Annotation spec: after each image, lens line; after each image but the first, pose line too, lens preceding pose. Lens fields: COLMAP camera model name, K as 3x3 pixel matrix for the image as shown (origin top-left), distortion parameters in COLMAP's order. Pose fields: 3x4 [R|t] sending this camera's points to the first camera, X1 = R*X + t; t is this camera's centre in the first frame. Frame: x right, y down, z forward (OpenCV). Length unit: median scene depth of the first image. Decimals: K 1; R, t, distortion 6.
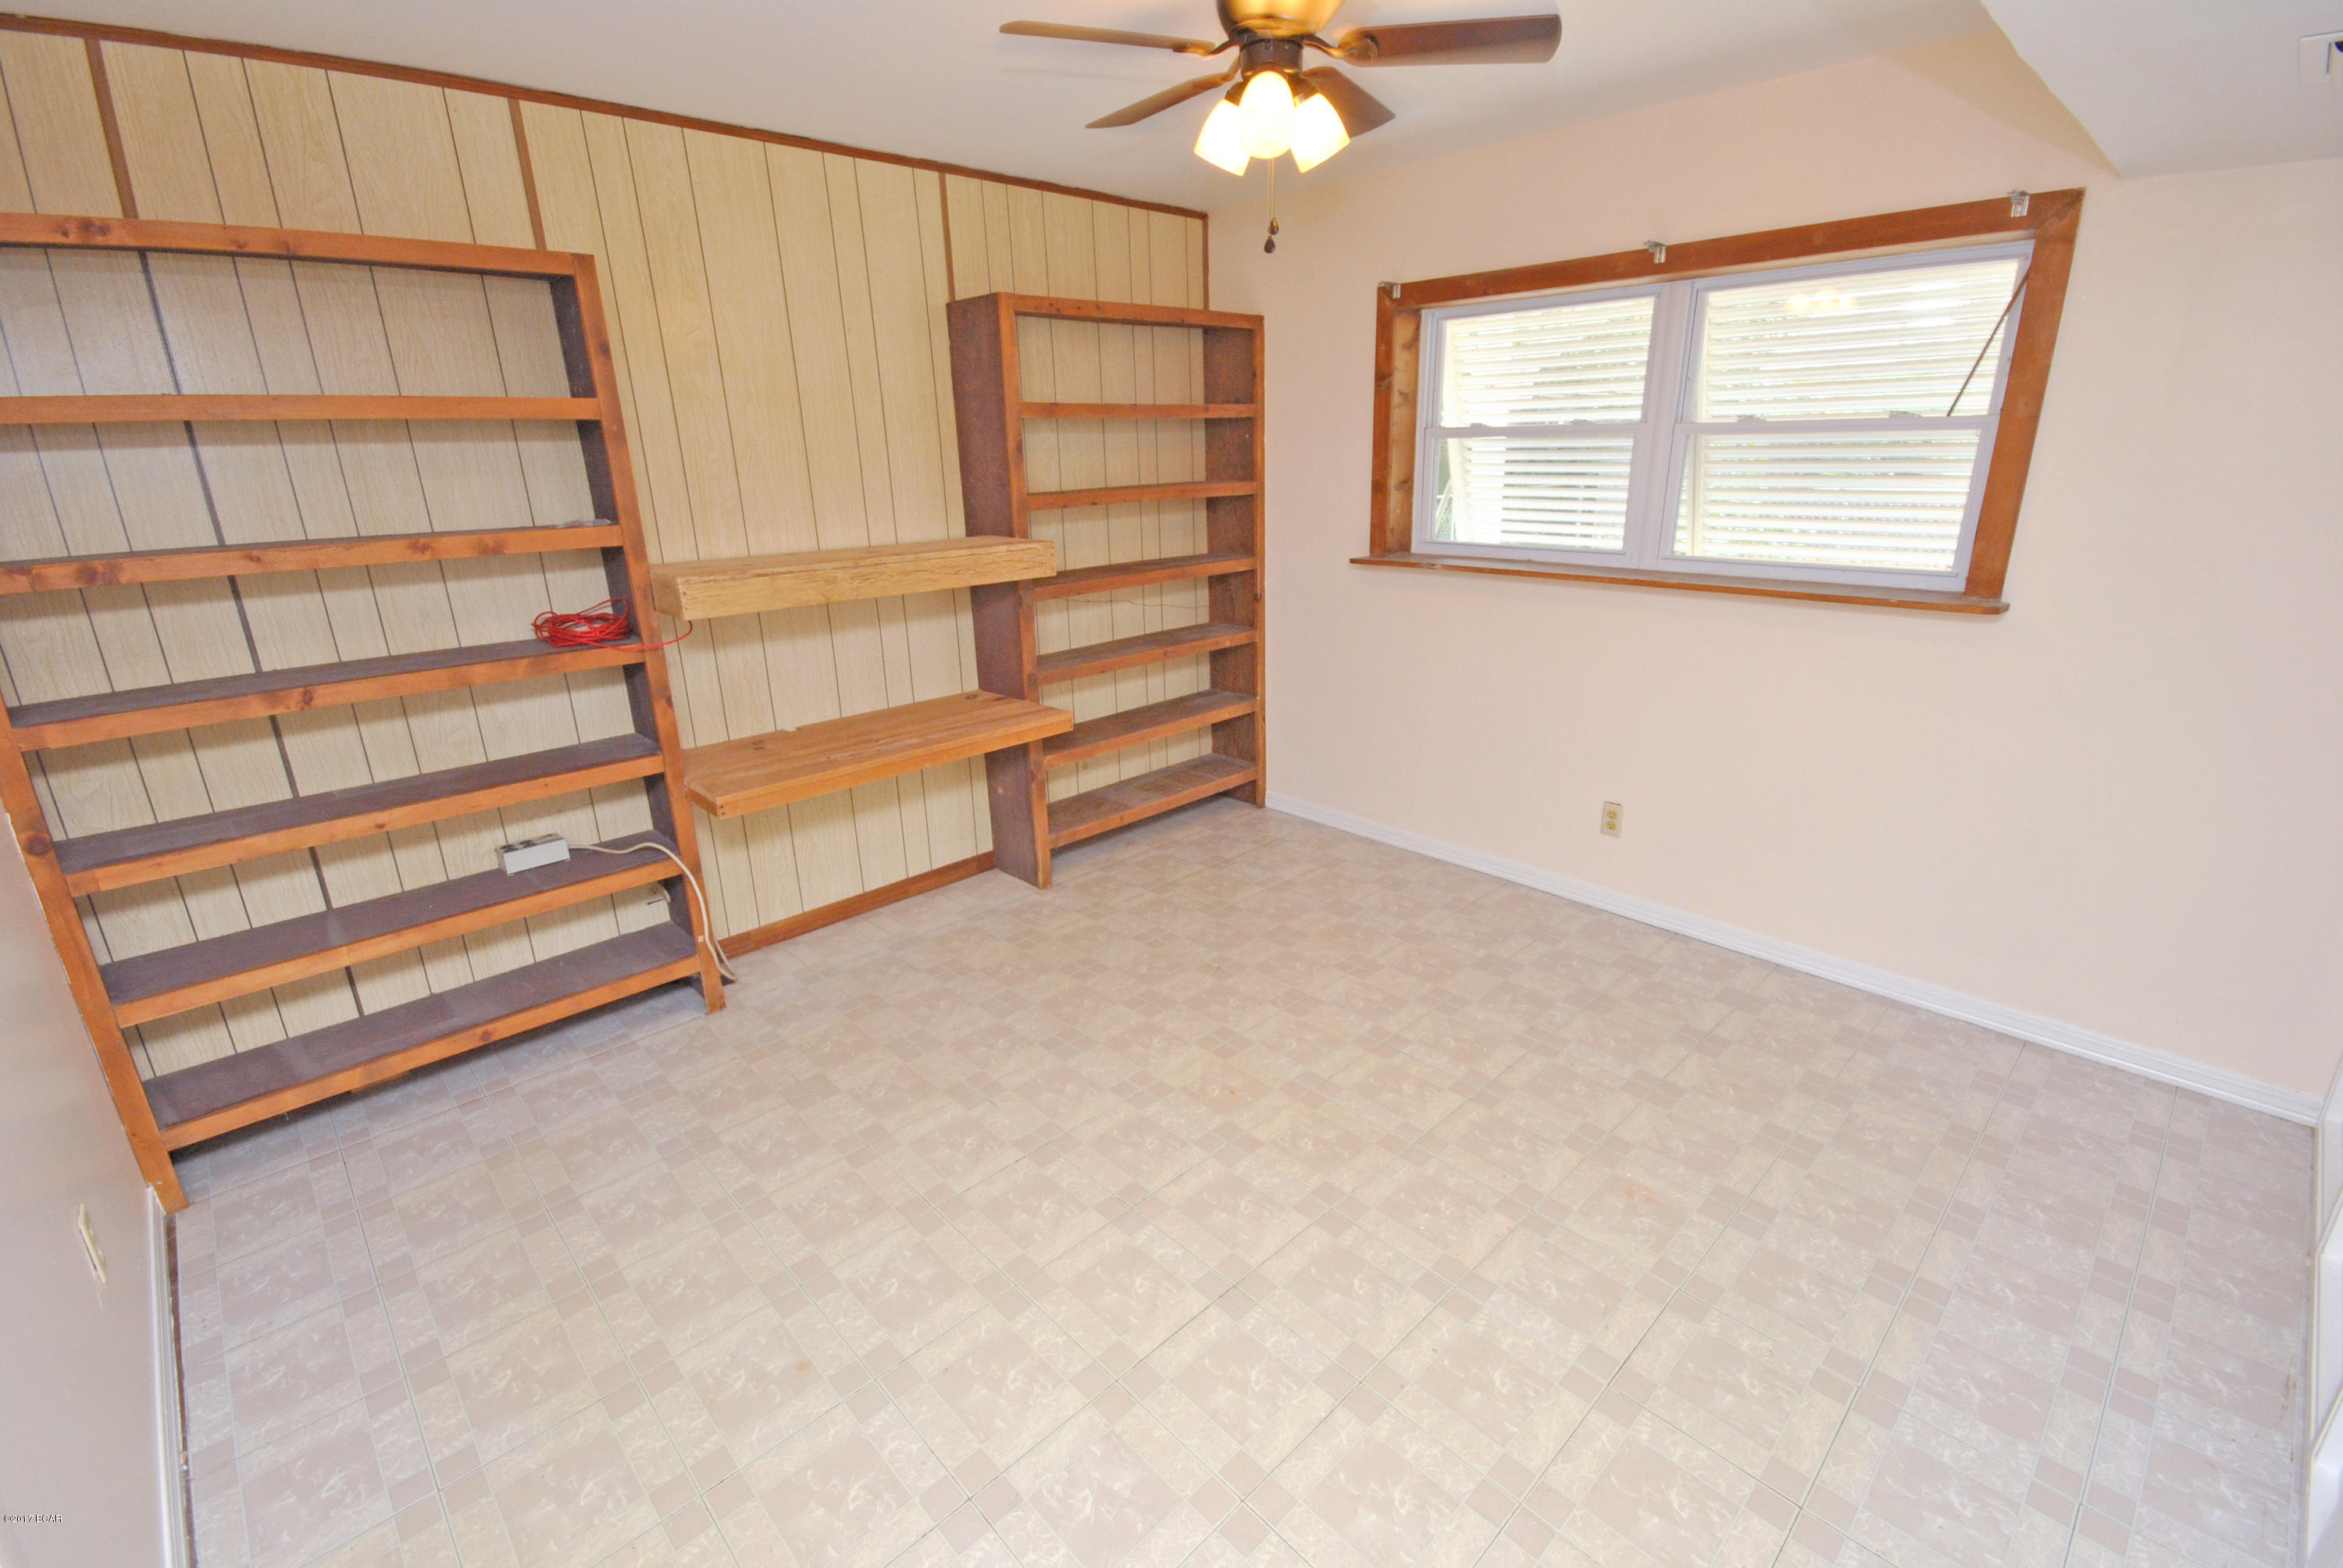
lens RADIAL K [[1051.2, 0, 1167.1], [0, 1051.2, 788.5], [0, 0, 1]] dist [-0.002417, -0.000332]
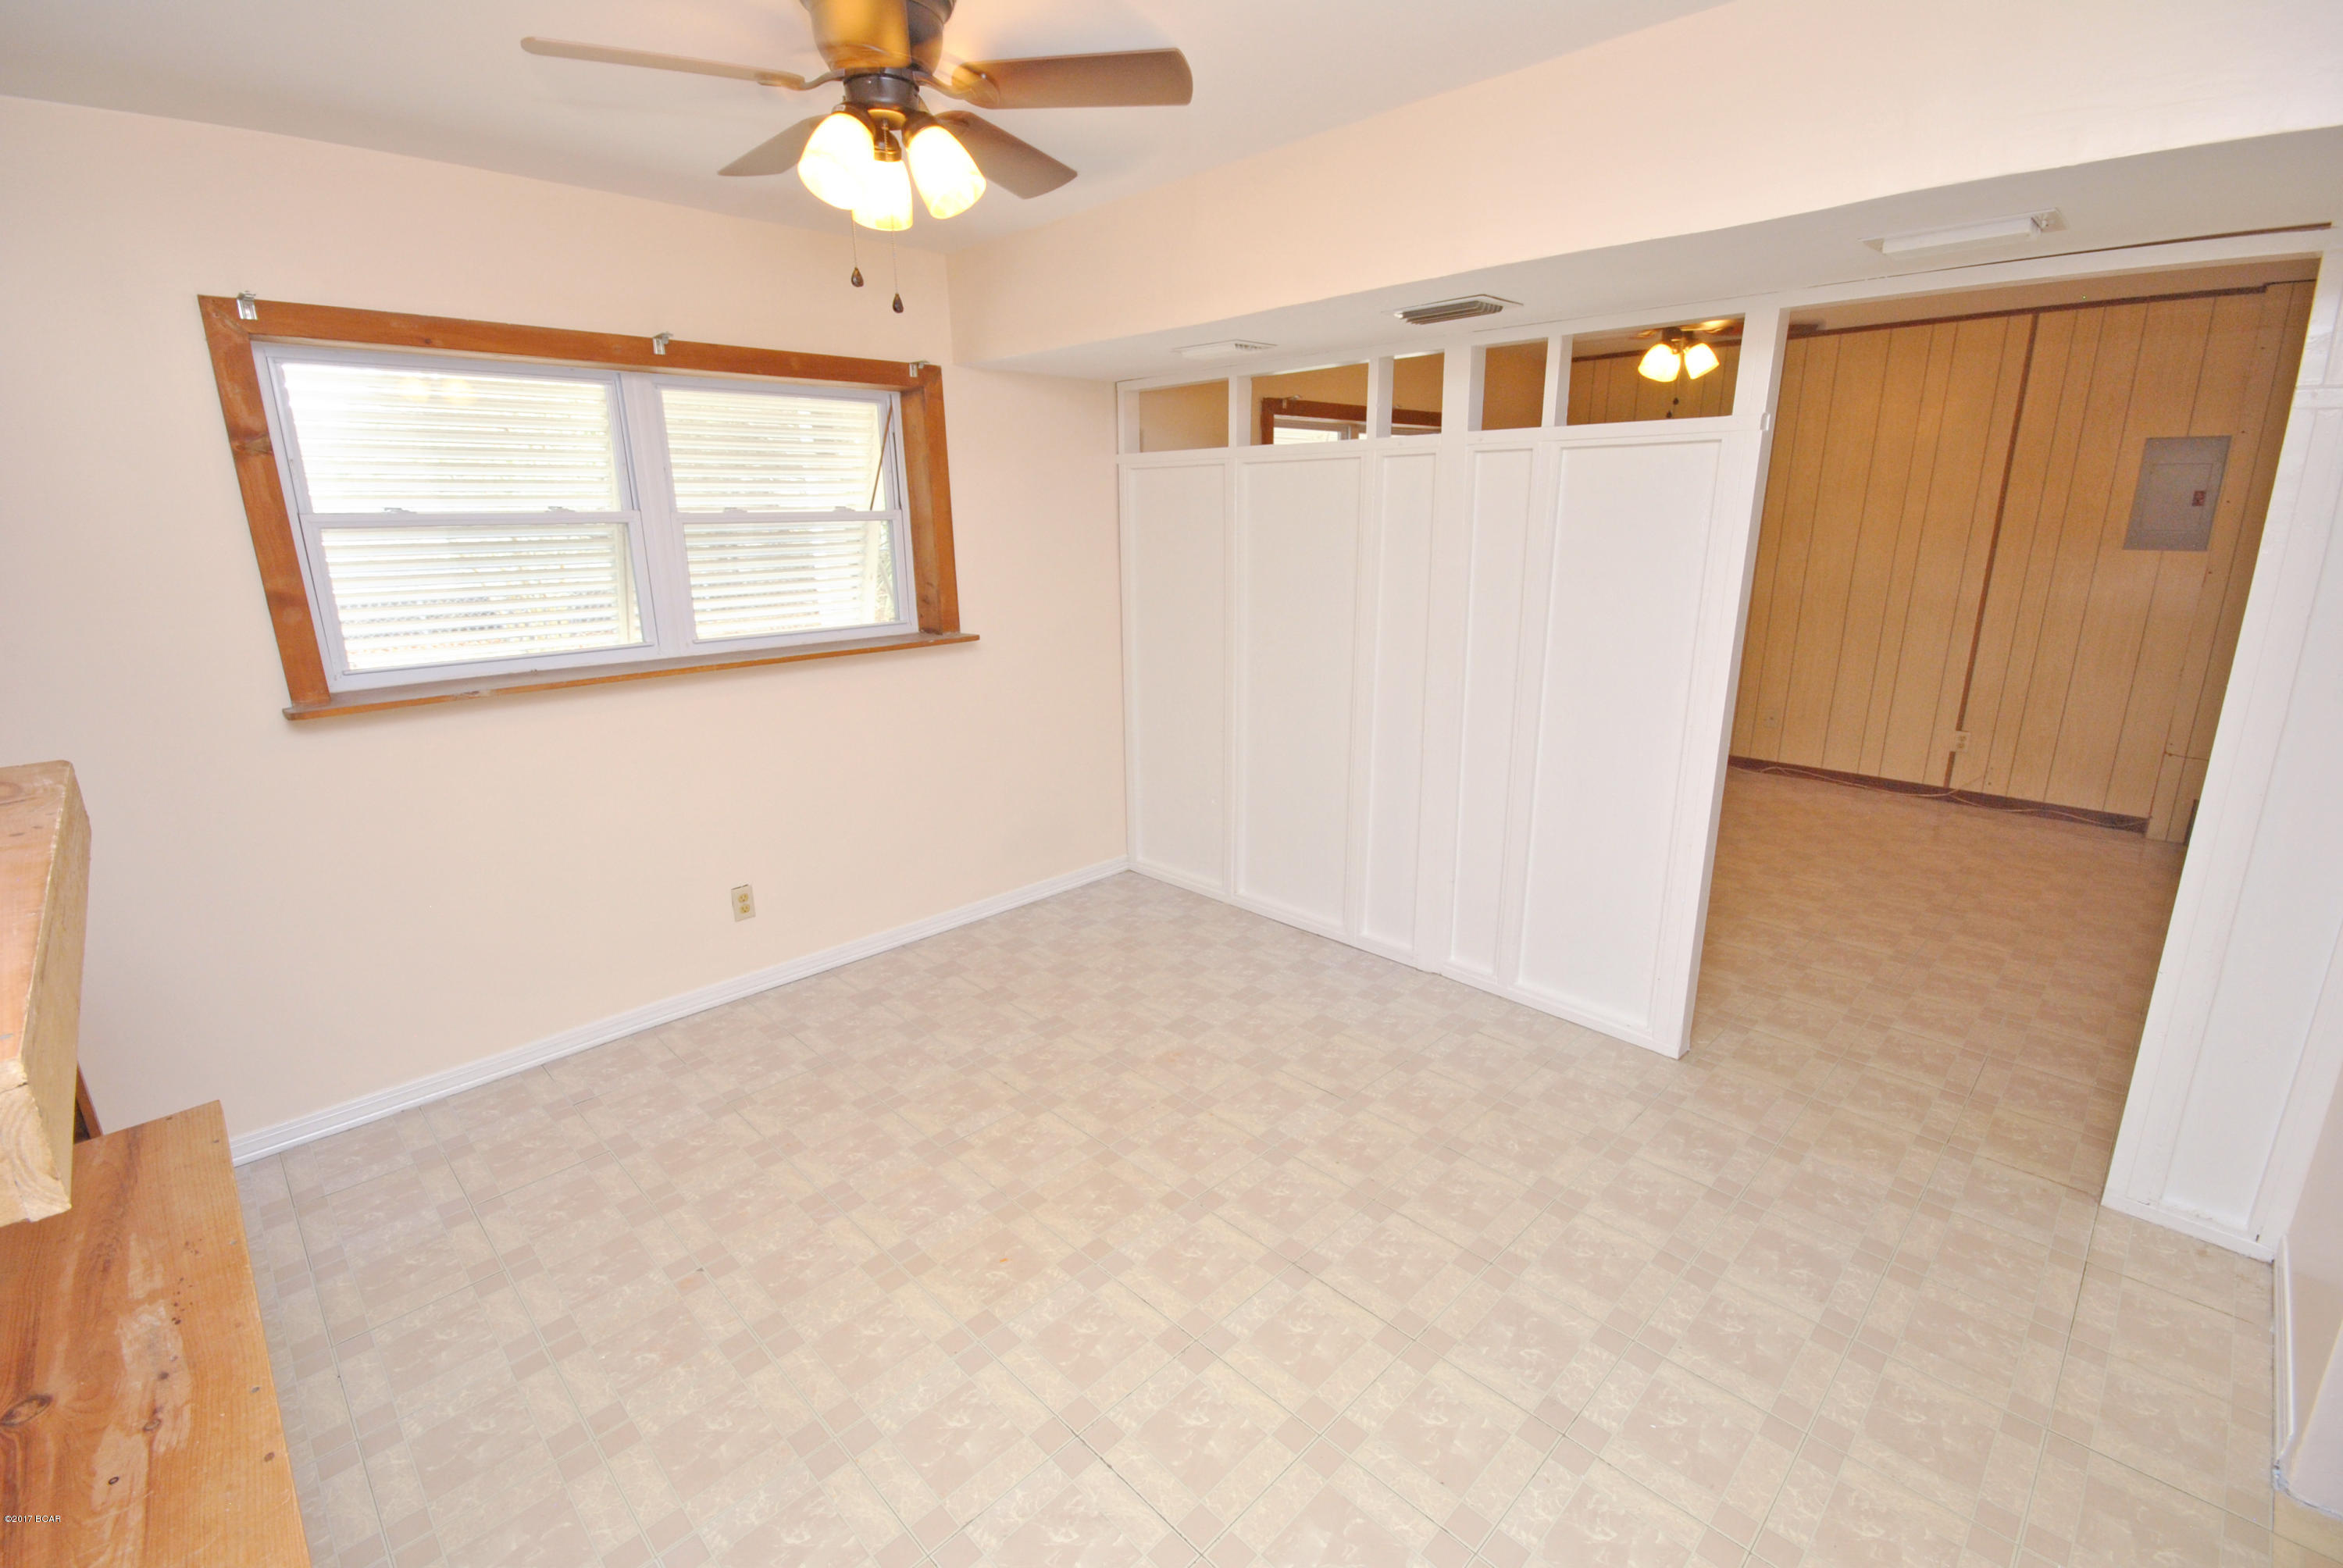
lens RADIAL K [[1033.9, 0, 1173.2], [0, 1033.9, 779.7], [0, 0, 1]] dist [-0.000405, 0.000021]
pose [[-0.027828, -0.229555, 0.972898, -0.566468], [0.330085, 0.916570, 0.225706, -0.181744], [-0.943541, 0.327420, 0.050266, 0.588817]]
